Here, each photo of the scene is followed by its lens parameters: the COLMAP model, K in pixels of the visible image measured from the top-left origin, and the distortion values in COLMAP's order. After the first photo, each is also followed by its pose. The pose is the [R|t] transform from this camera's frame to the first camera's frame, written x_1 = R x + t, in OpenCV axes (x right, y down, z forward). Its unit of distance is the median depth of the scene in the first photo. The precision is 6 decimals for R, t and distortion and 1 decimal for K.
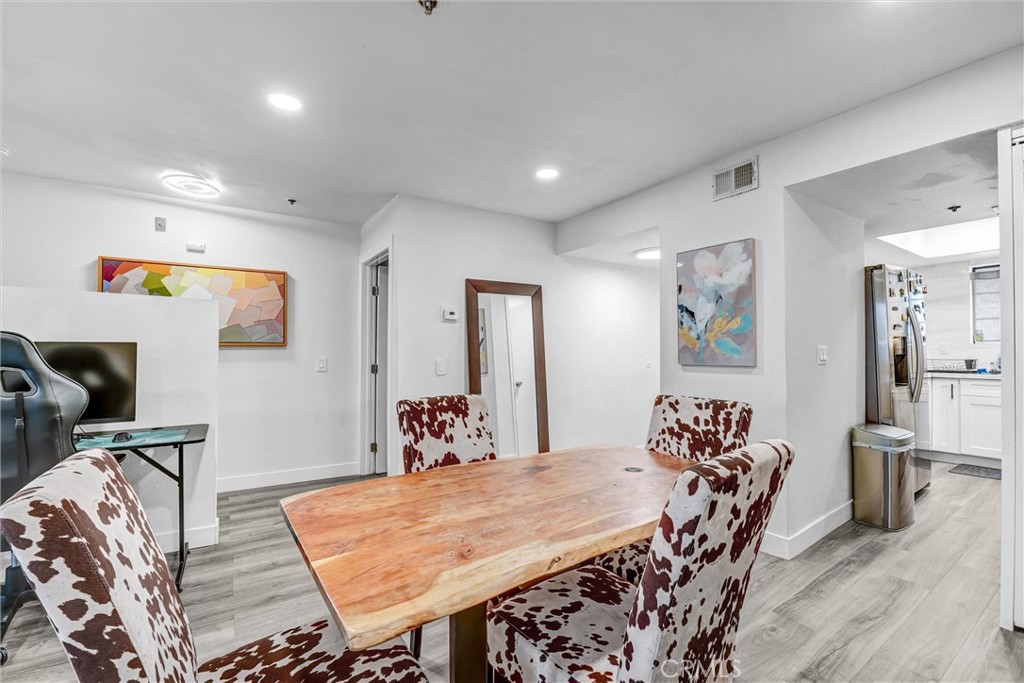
lens RADIAL K [[449.3, 0, 509.7], [0, 449.3, 358.2], [0, 0, 1]] dist [-0.000893, -0.000212]
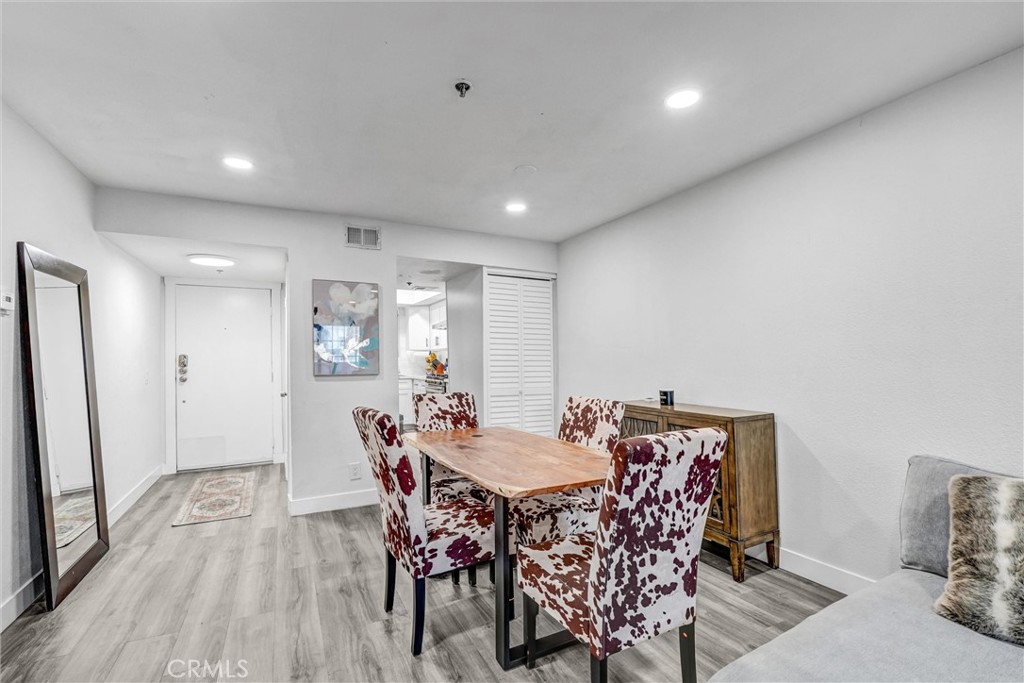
lens RADIAL K [[449.3, 0, 509.7], [0, 449.3, 358.2], [0, 0, 1]] dist [-0.000893, -0.000212]
pose [[0.129766, 0.002625, 0.991541, -1.104256], [0.021301, 0.999758, -0.005434, -0.020702], [-0.991316, 0.021826, 0.129679, 0.547800]]
